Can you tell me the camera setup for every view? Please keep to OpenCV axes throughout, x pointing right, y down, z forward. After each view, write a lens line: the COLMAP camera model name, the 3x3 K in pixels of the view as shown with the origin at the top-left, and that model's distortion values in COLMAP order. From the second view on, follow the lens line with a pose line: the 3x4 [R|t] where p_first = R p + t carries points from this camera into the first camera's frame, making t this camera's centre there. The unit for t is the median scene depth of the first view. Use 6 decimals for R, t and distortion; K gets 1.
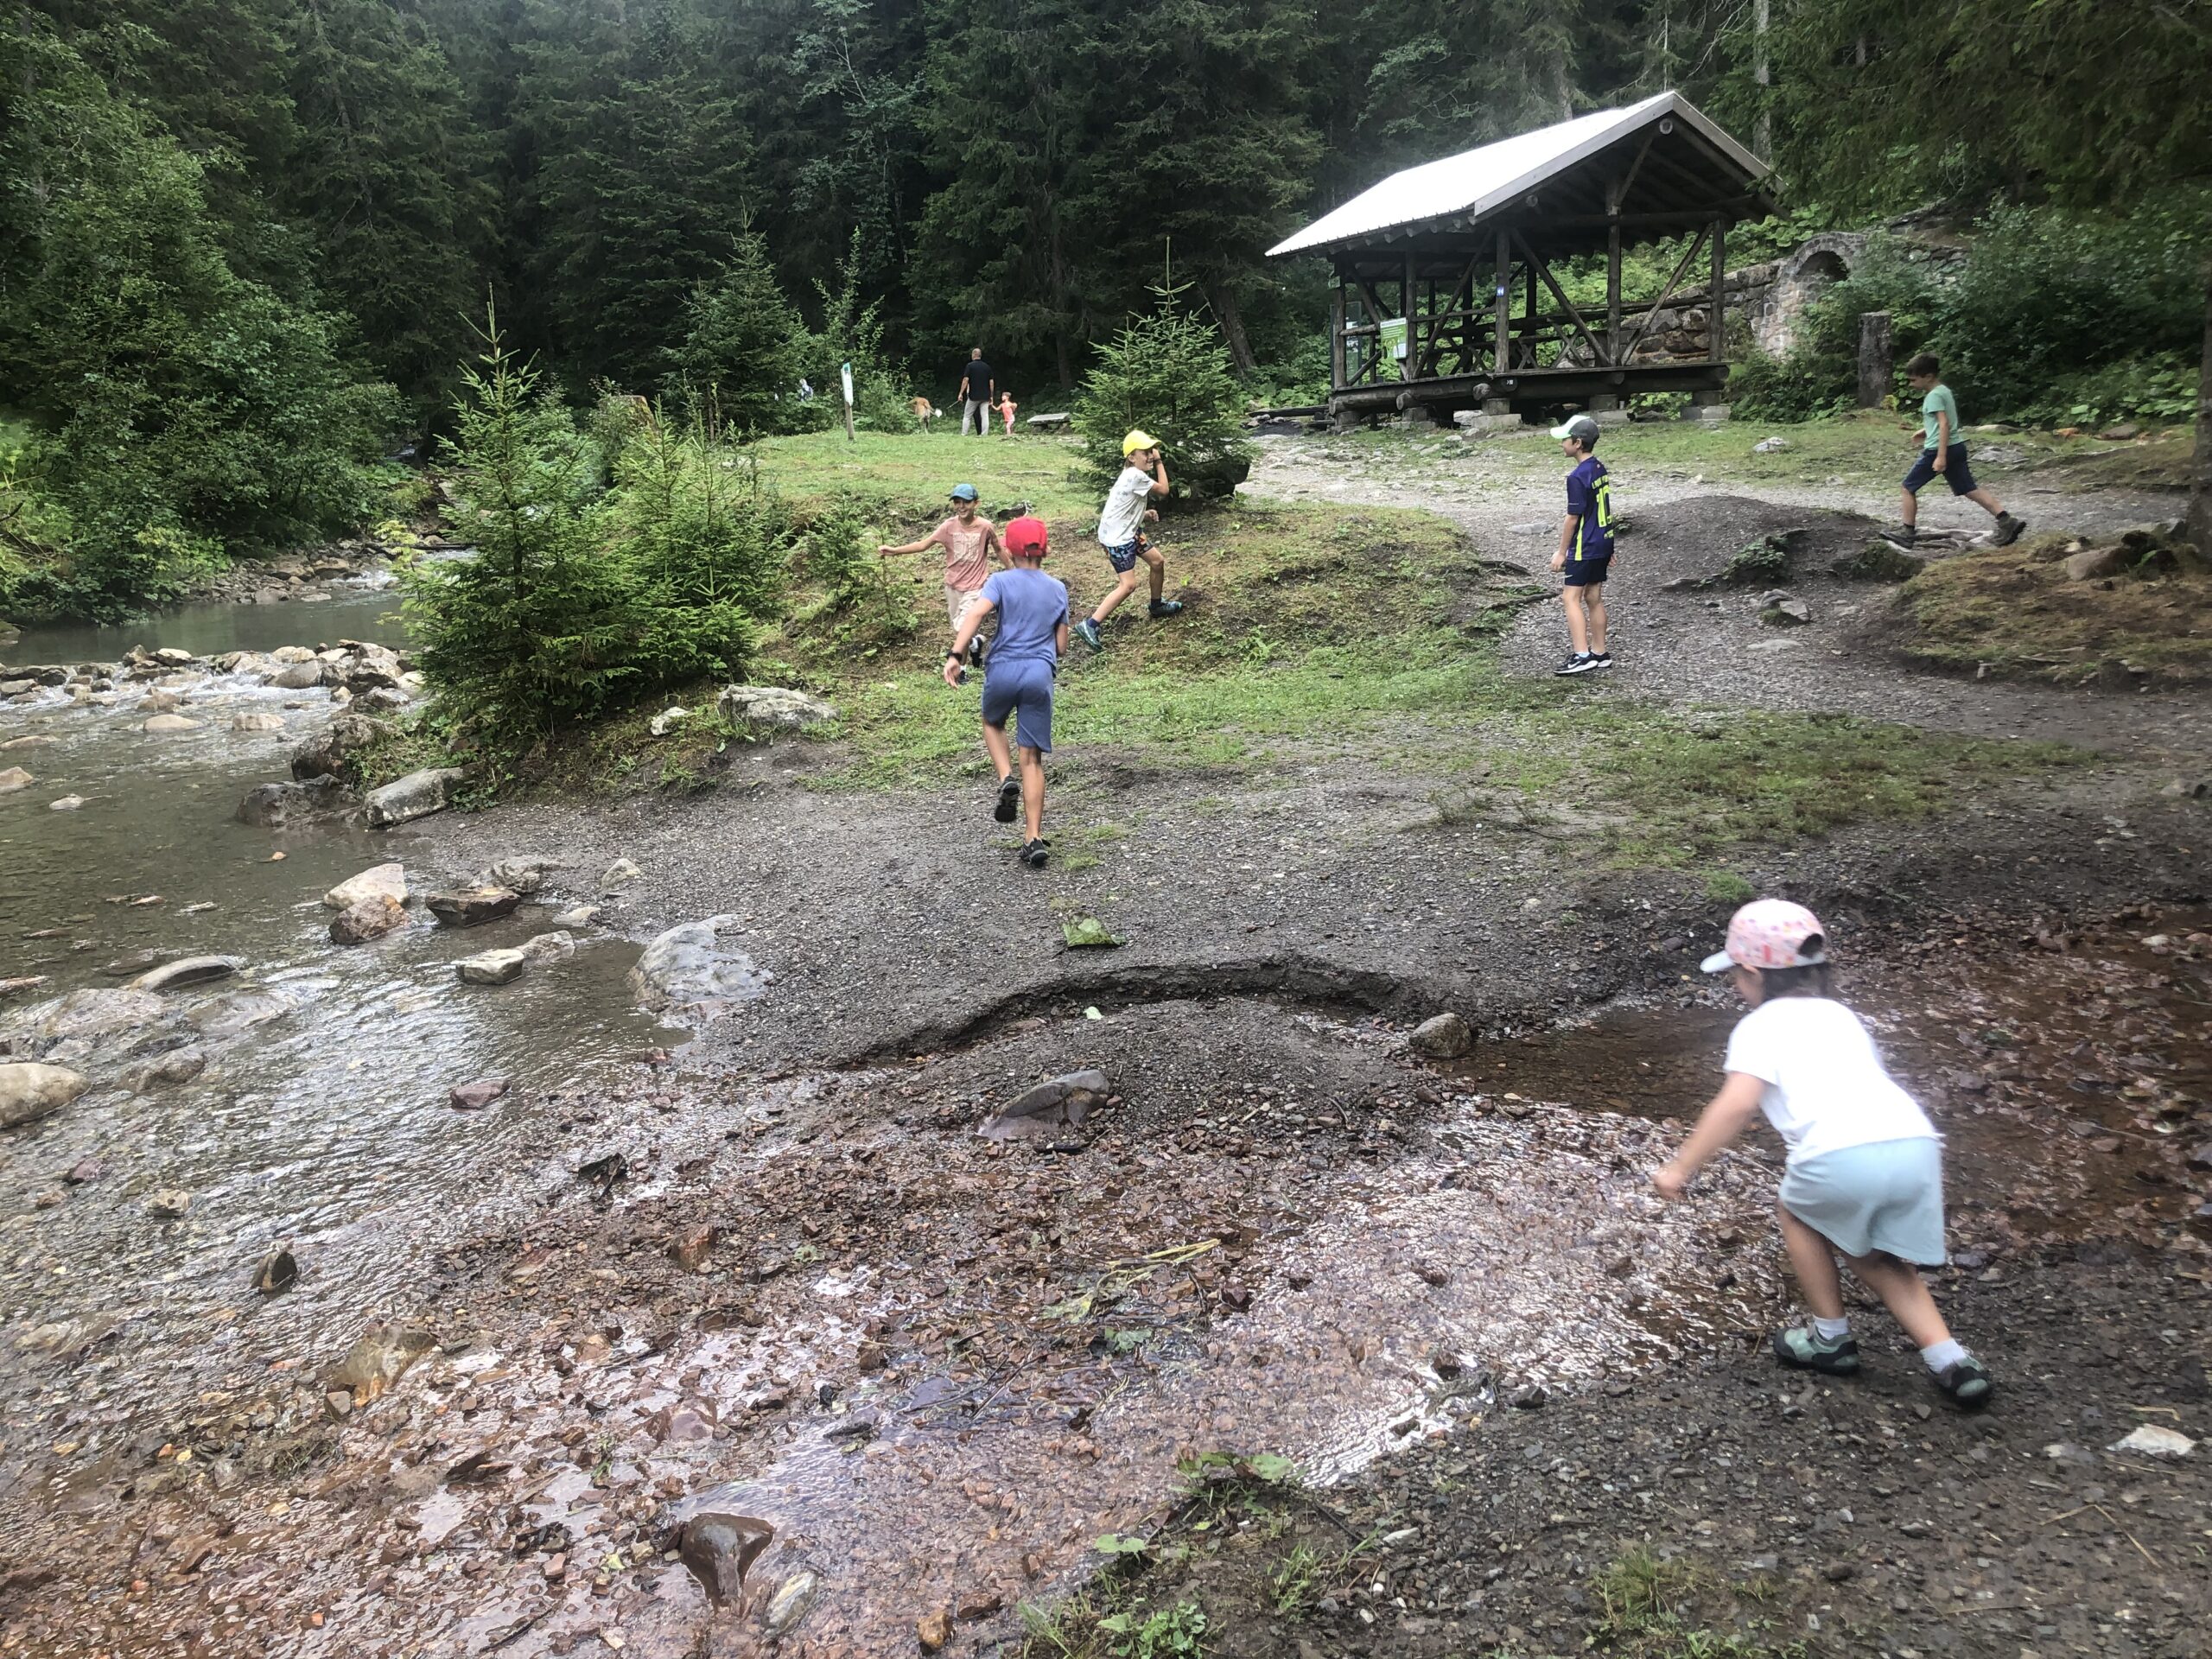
lens RADIAL K [[1789.4, 0, 1106.0], [0, 1789.4, 829.9], [0, 0, 1]] dist [0.005633, 0.003423]
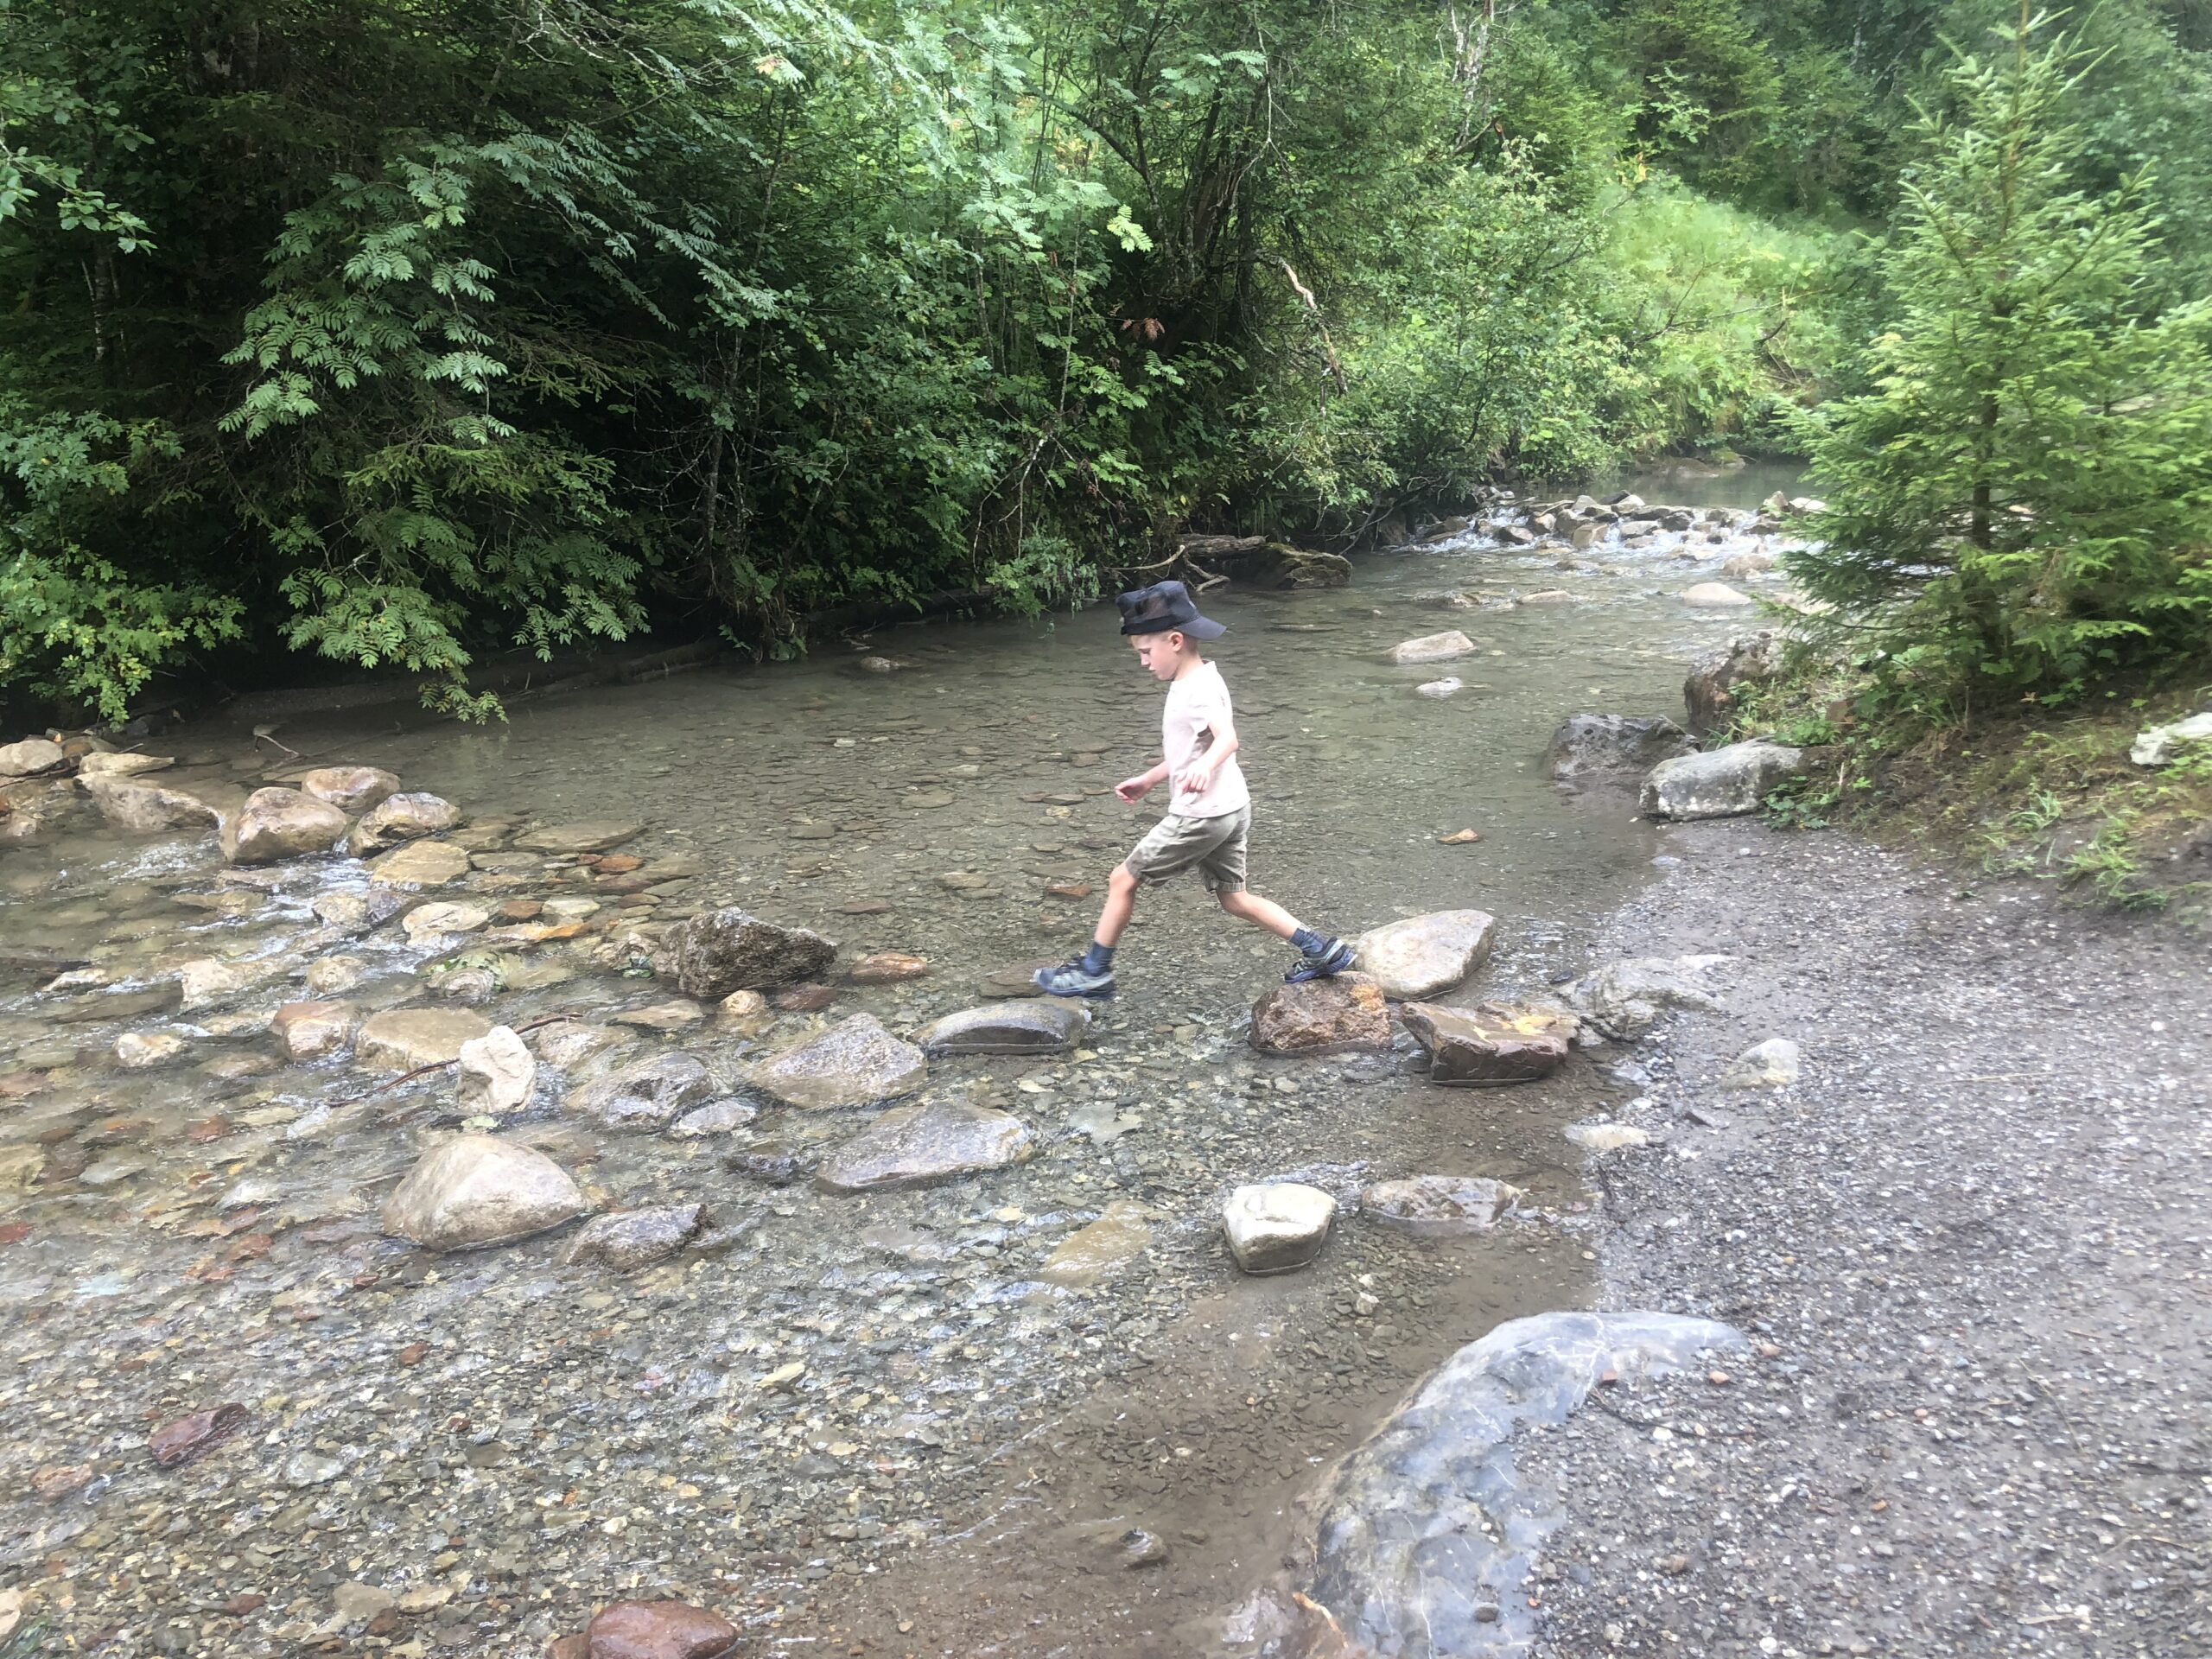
lens RADIAL K [[1789.4, 0, 1104.9], [0, 1789.4, 828.5], [0, 0, 1]] dist [0.005633, 0.003423]
pose [[0.534842, 0.234238, -0.811836, 0.009181], [-0.160453, 0.971479, 0.174592, -0.077749], [0.829578, 0.036882, 0.557172, 0.477692]]
